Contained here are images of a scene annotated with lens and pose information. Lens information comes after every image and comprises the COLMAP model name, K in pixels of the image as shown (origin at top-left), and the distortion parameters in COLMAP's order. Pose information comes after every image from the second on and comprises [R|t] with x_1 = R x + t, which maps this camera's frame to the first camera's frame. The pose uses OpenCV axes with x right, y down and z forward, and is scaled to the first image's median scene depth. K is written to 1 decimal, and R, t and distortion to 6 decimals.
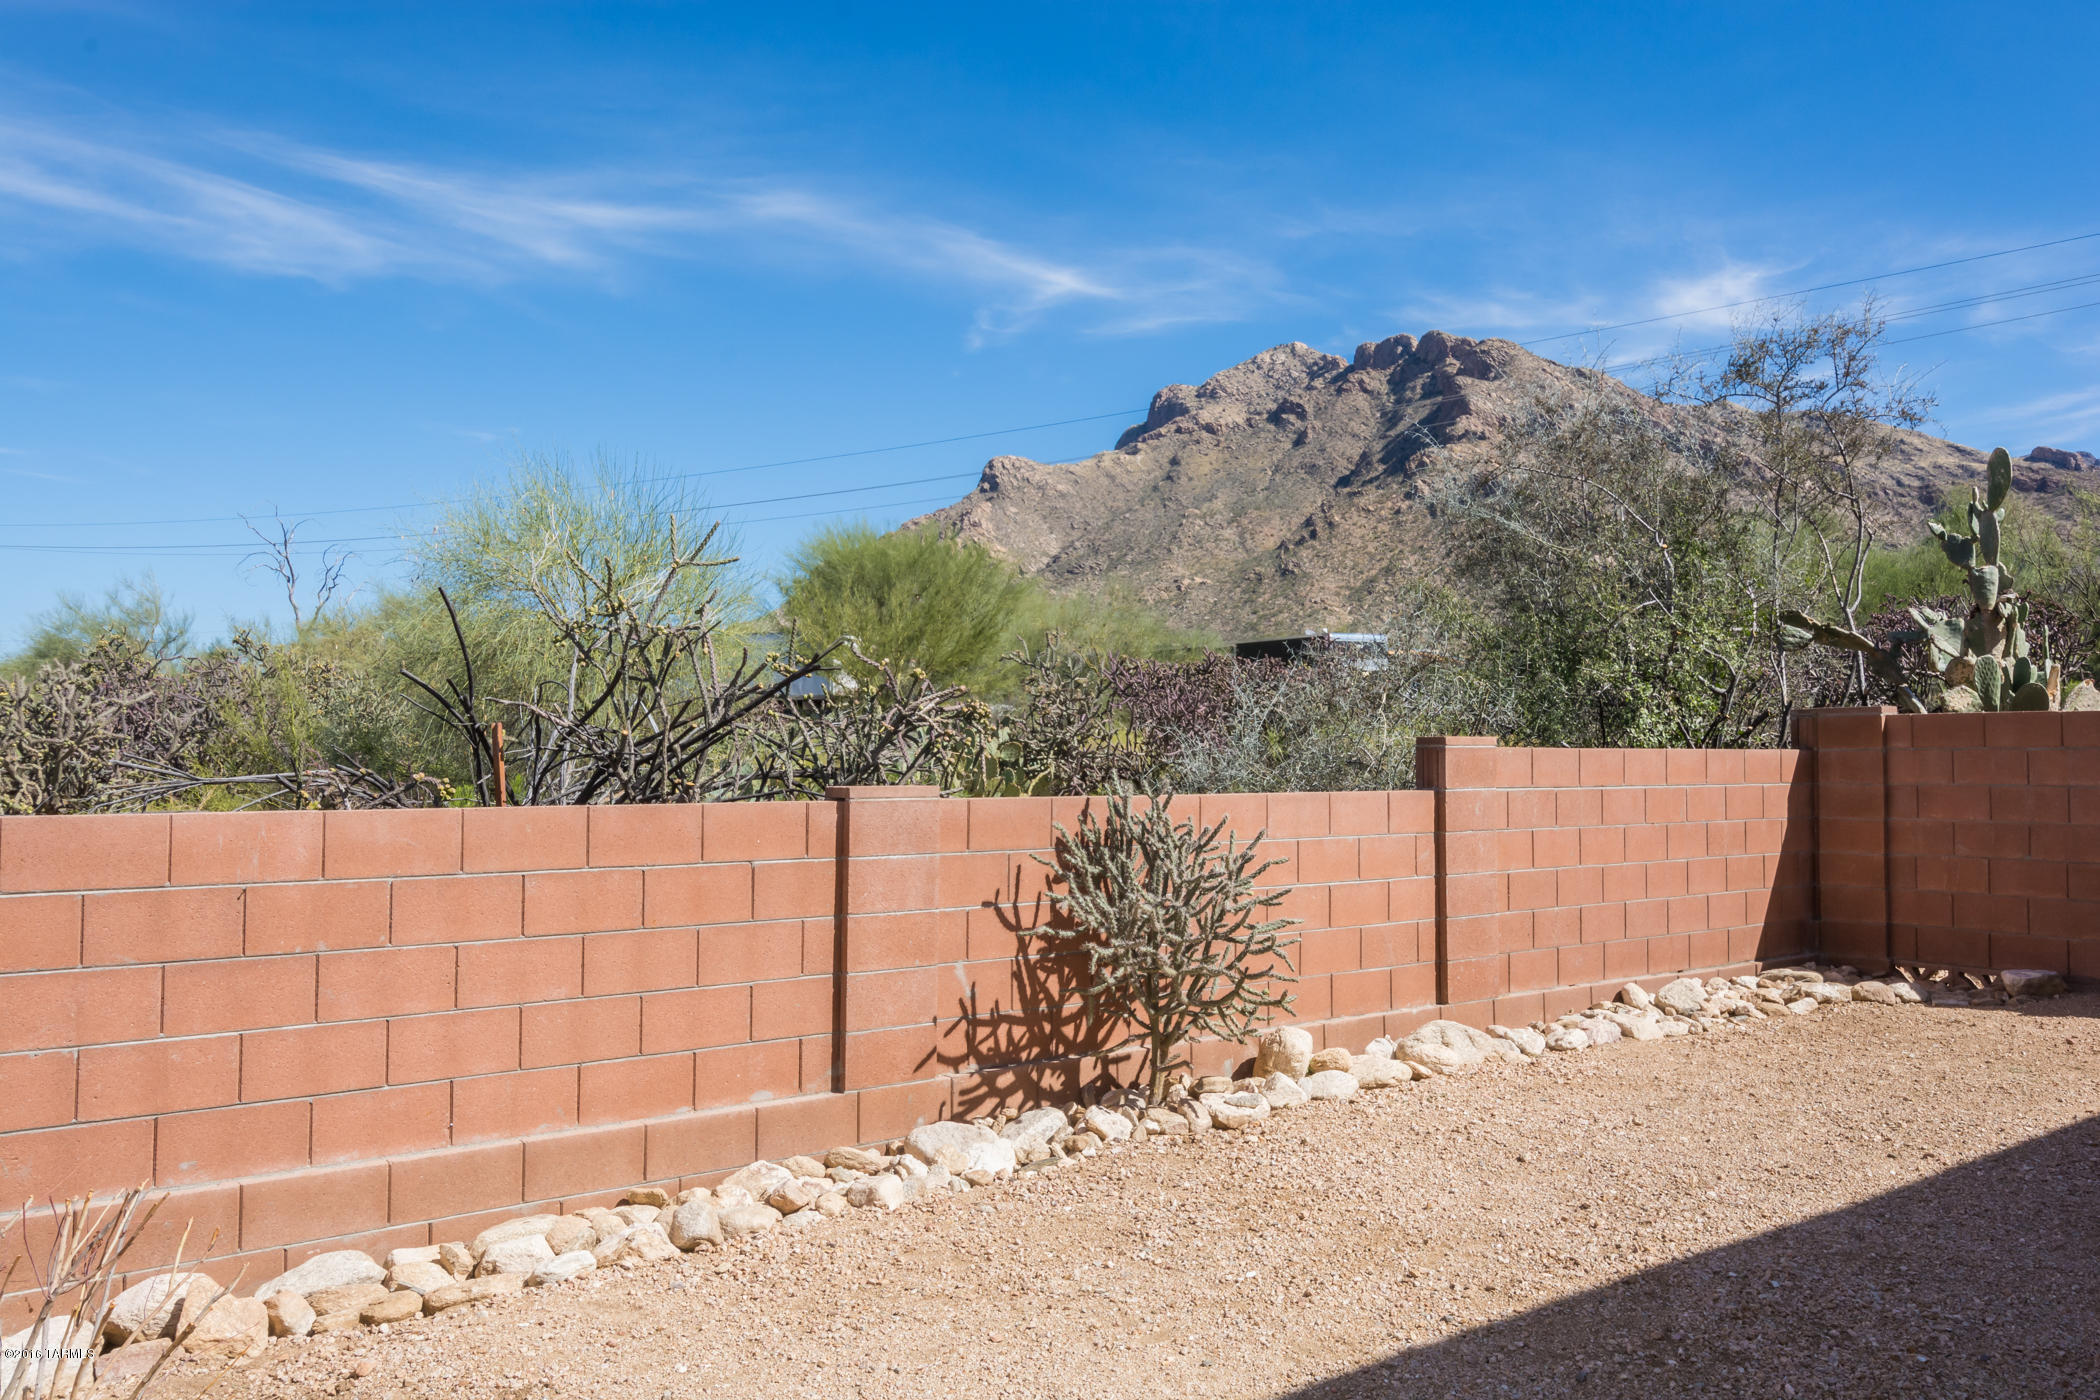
lens RADIAL K [[1560.1, 0, 1094.8], [0, 1560.1, 691.0], [0, 0, 1]] dist [0.023089, -0.011631]
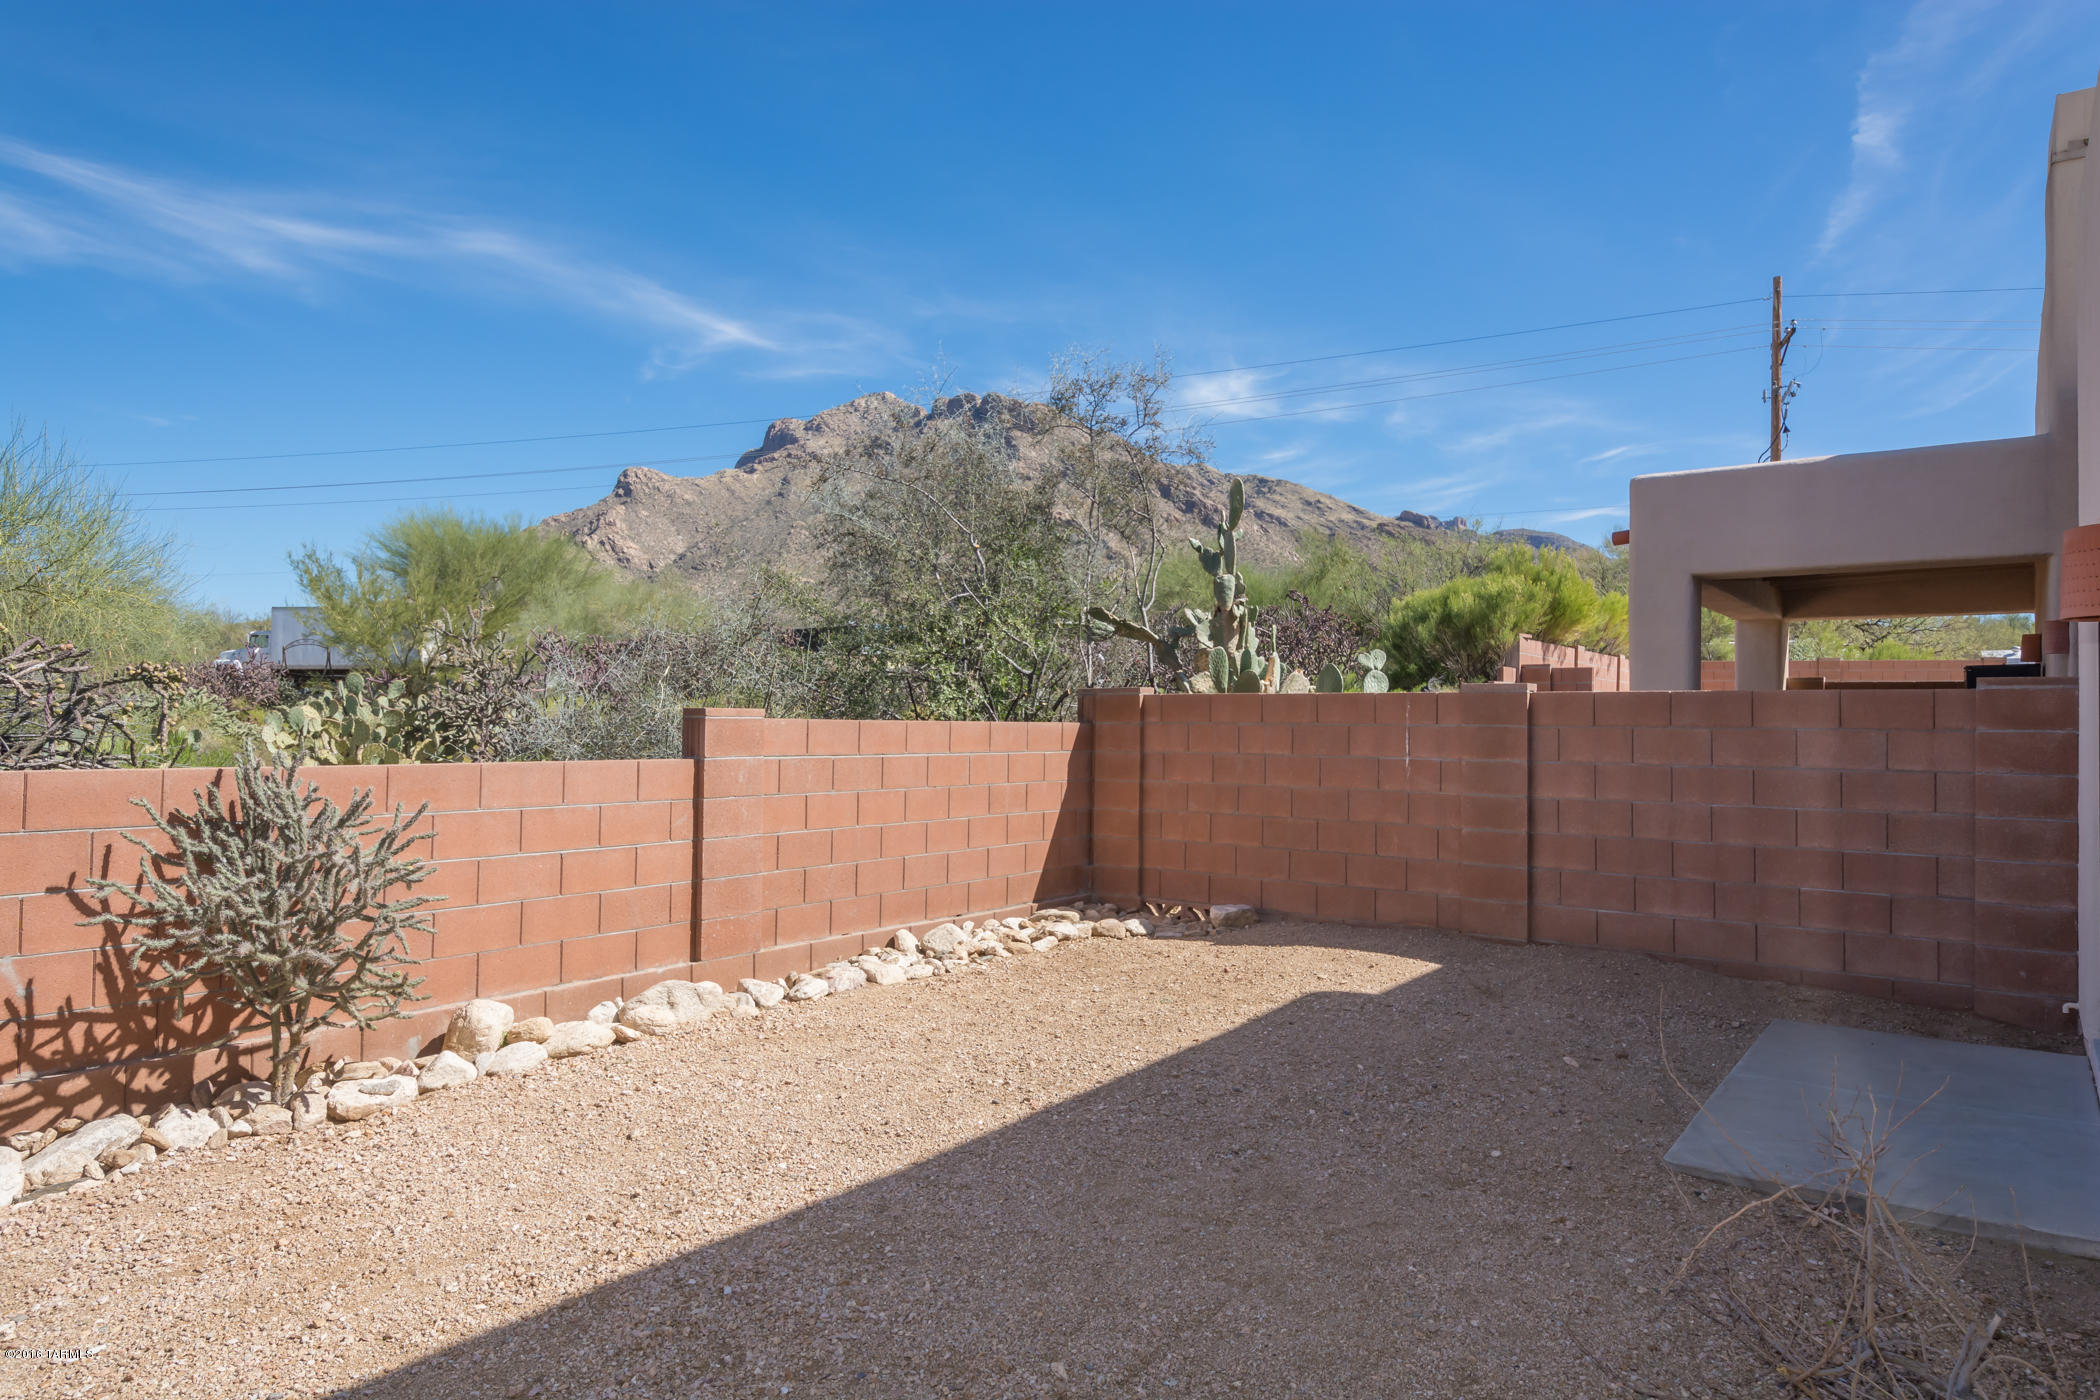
lens RADIAL K [[1236.4, 0, 1077.0], [0, 1236.4, 693.4], [0, 0, 1]] dist [0.027087, -0.016085]
pose [[0.959791, 0.015522, 0.280286, 0.272708], [-0.020486, 0.999681, 0.014788, 0.001852], [-0.279967, -0.019935, 0.959803, 0.147915]]
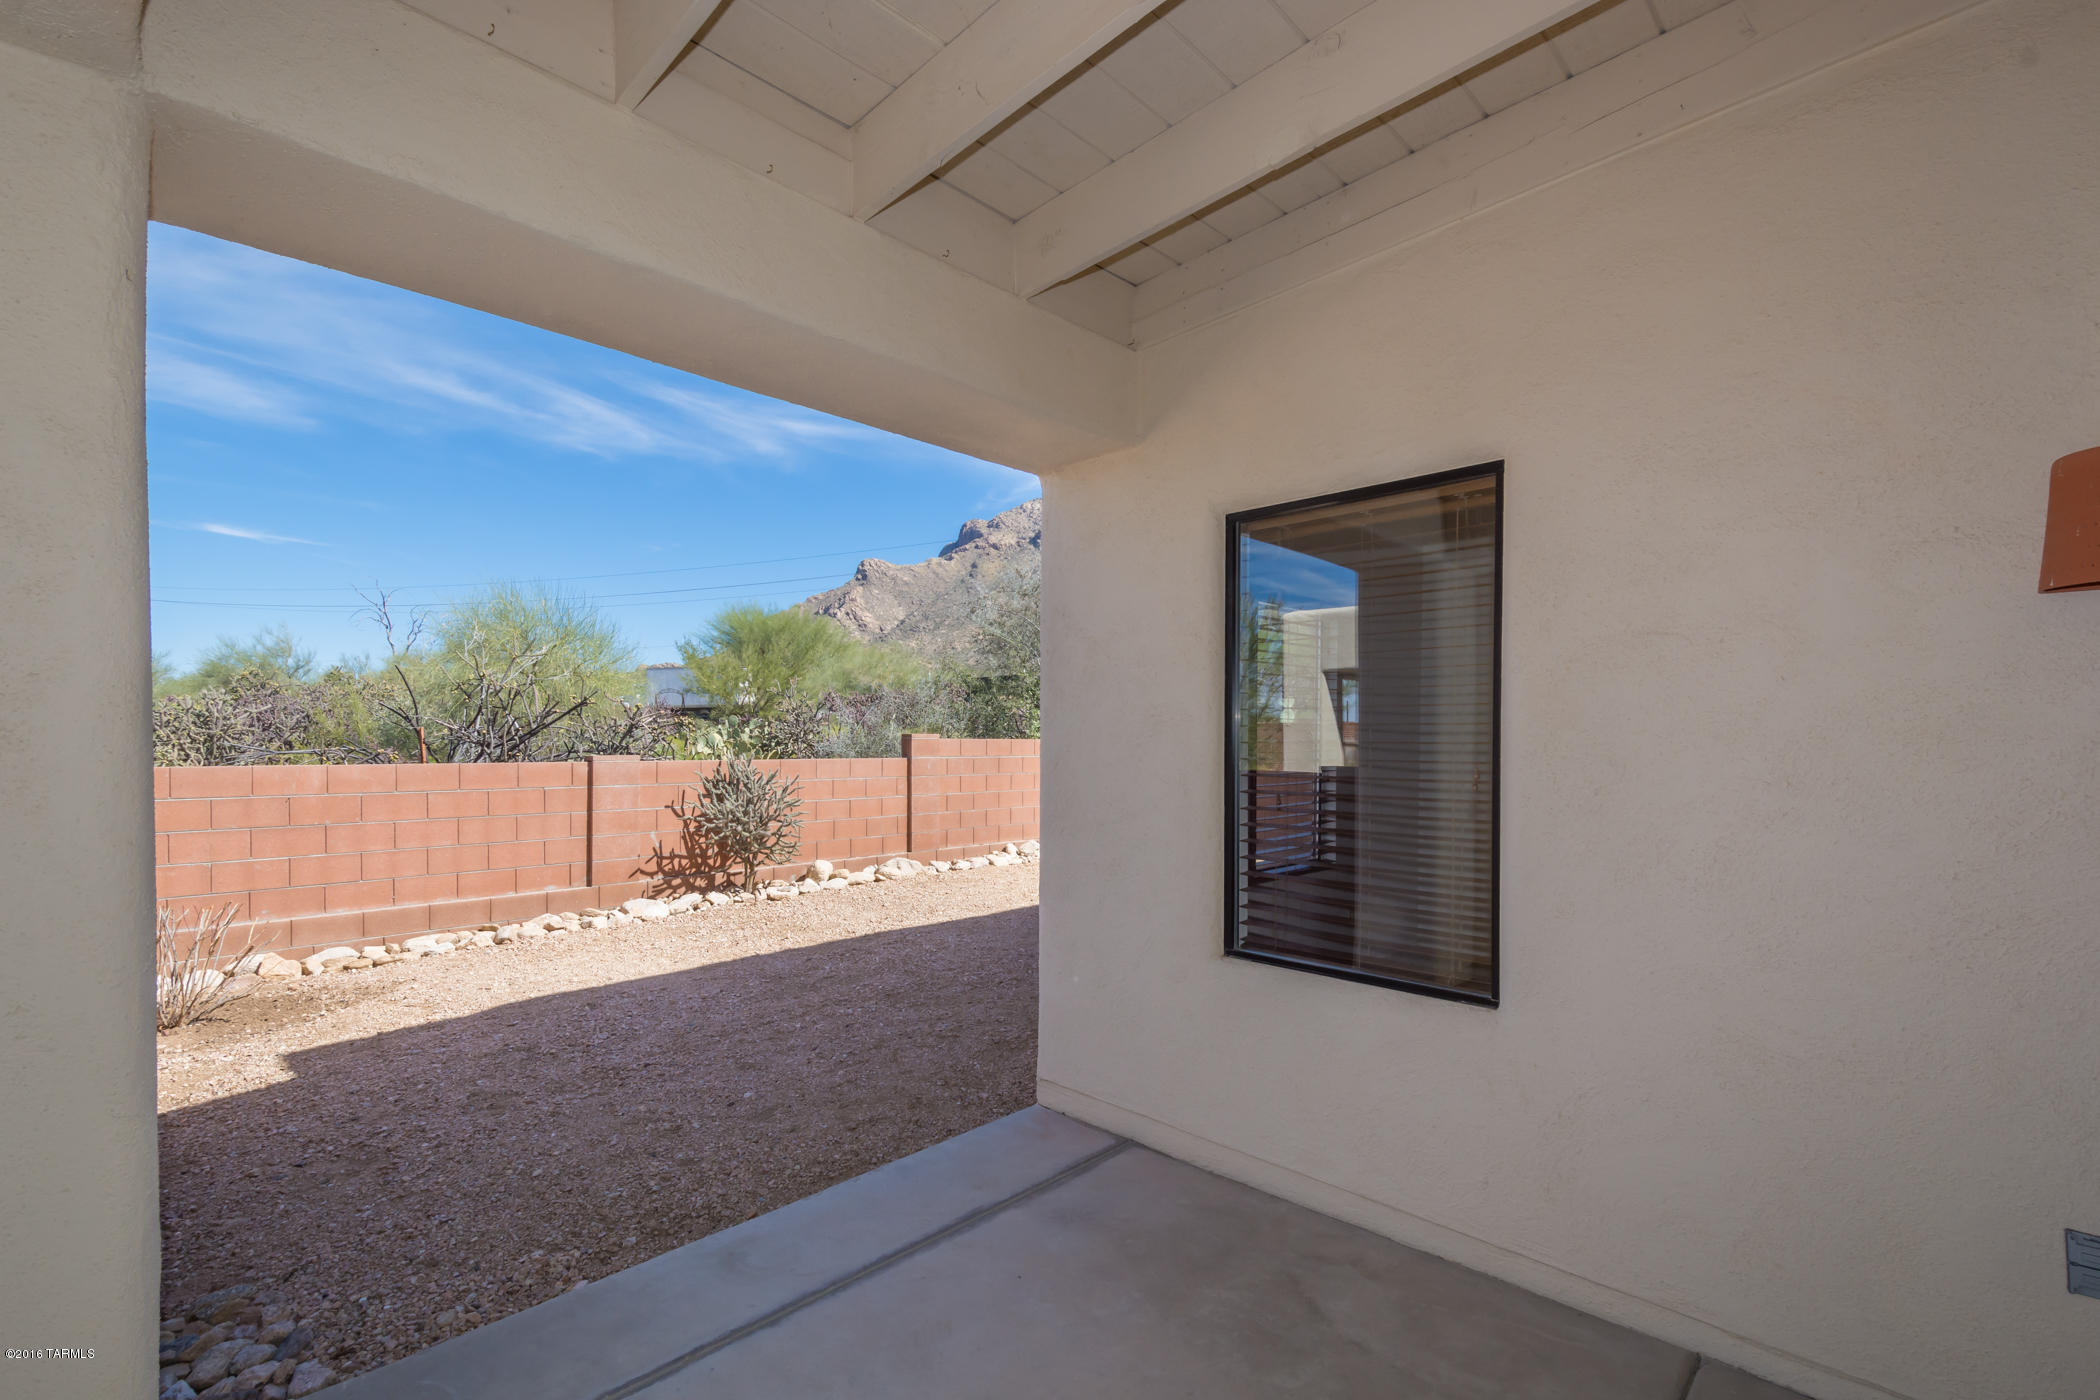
lens RADIAL K [[915.2, 0, 1075.2], [0, 915.2, 750.1], [0, 0, 1]] dist [0.010077, -0.000661]
pose [[0.987145, 0.000804, 0.159823, 0.290763], [-0.009140, 0.998635, 0.051431, -0.020472], [-0.159563, -0.052230, 0.985805, -0.398271]]
